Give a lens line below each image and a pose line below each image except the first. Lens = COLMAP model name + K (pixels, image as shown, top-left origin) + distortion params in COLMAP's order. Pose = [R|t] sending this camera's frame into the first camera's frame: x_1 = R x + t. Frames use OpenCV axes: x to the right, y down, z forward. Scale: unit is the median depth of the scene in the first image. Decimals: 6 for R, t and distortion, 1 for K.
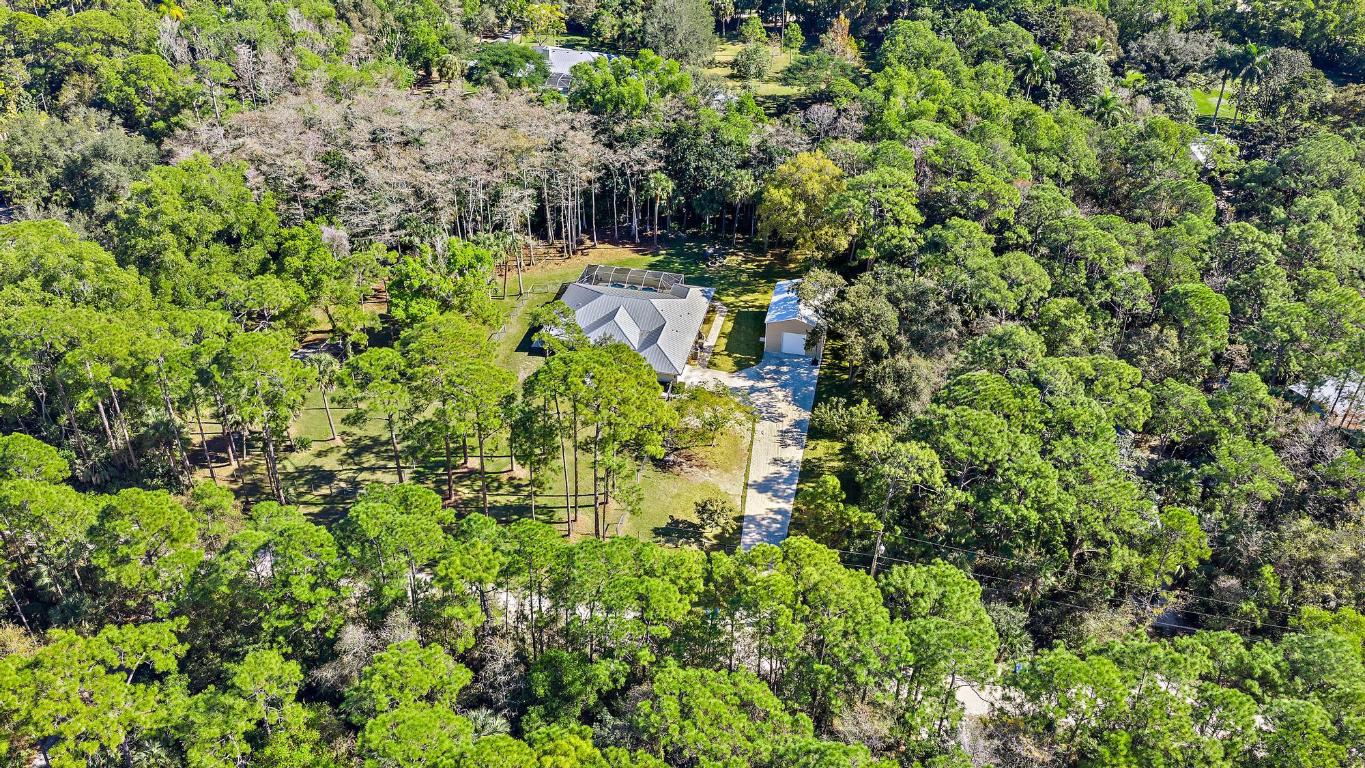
lens RADIAL K [[1139.1, 0, 682.5], [0, 1139.1, 384.0], [0, 0, 1]] dist [0.007987, -0.011843]
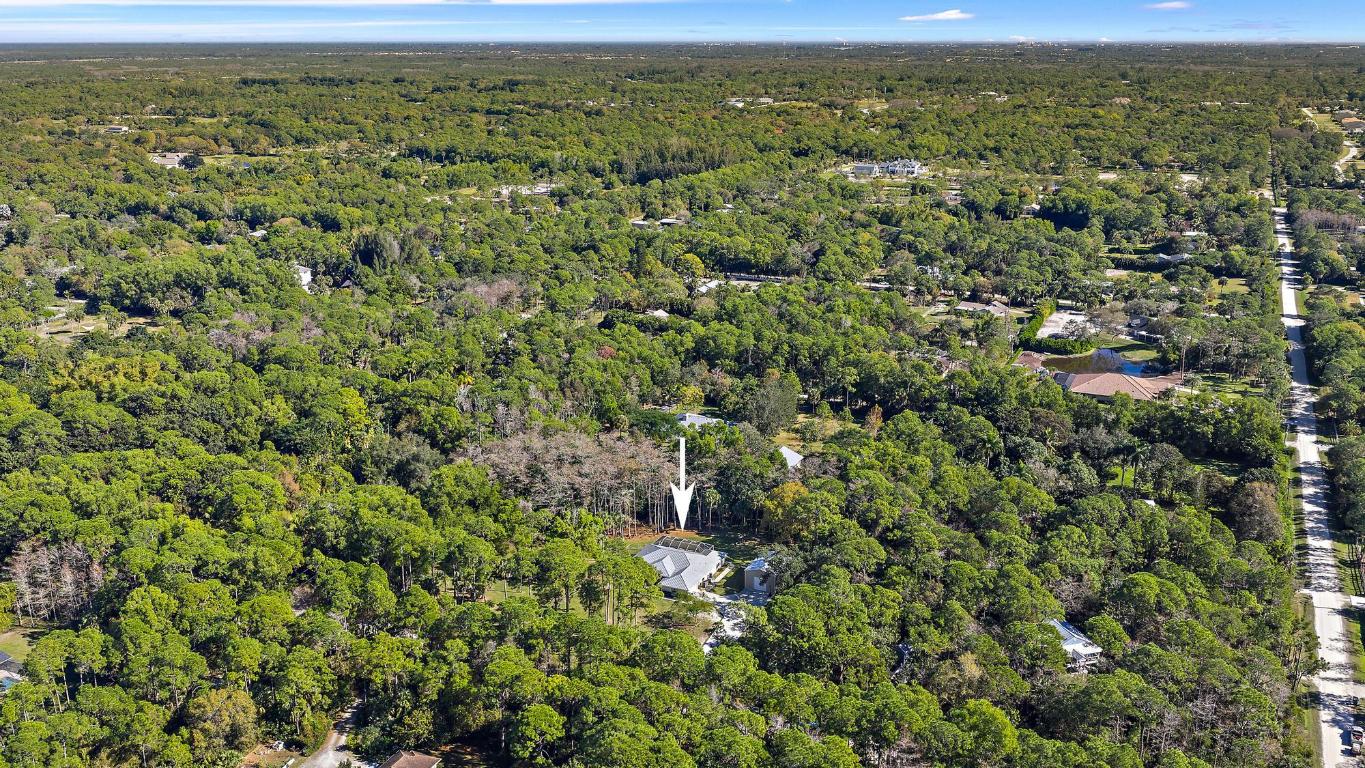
lens RADIAL K [[1139.1, 0, 682.5], [0, 1139.1, 384.0], [0, 0, 1]] dist [0.007987, -0.011843]
pose [[0.975750, 0.050924, -0.212880, 0.322734], [-0.112982, 0.950161, -0.290567, 0.187683], [0.187474, 0.307572, 0.932873, -0.738241]]
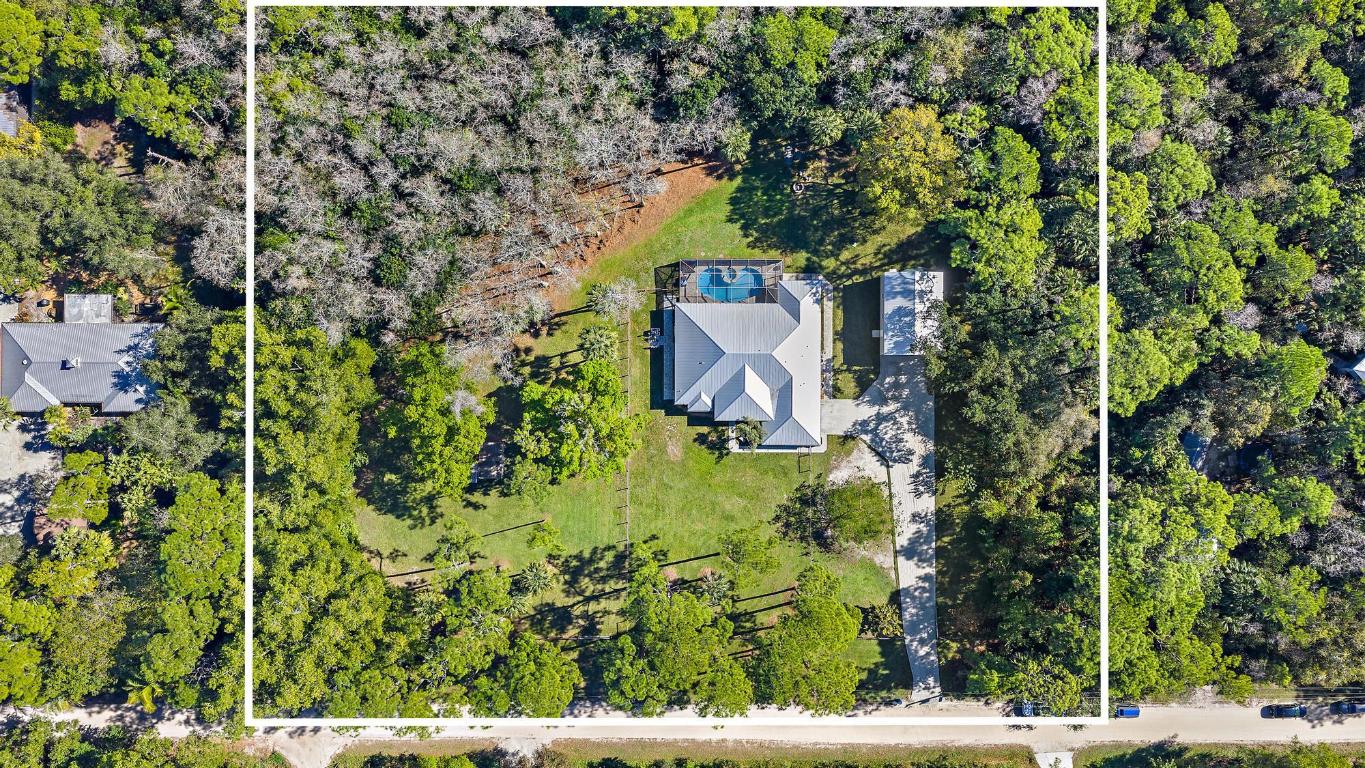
lens RADIAL K [[1139.1, 0, 682.5], [0, 1139.1, 384.0], [0, 0, 1]] dist [0.007987, -0.011843]
pose [[0.977411, -0.210428, -0.019669, -0.087399], [0.134035, 0.545227, 0.827504, -0.864458], [-0.163406, -0.811448, 0.561116, 0.392056]]
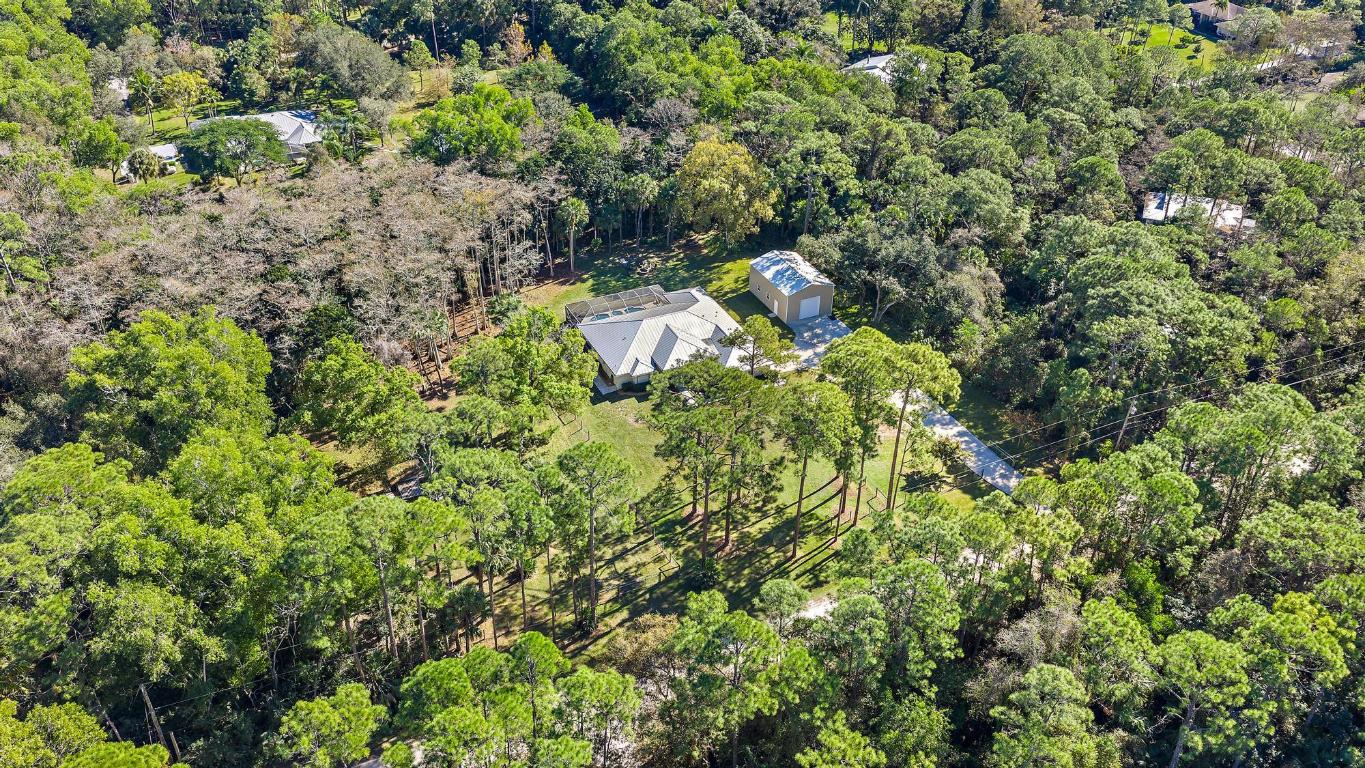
lens RADIAL K [[1139.1, 0, 682.5], [0, 1139.1, 384.0], [0, 0, 1]] dist [0.007987, -0.011843]
pose [[0.791062, -0.336502, 0.510870, -0.535078], [0.337521, 0.936585, 0.094276, -0.102852], [-0.510197, 0.097851, 0.854473, 0.140654]]
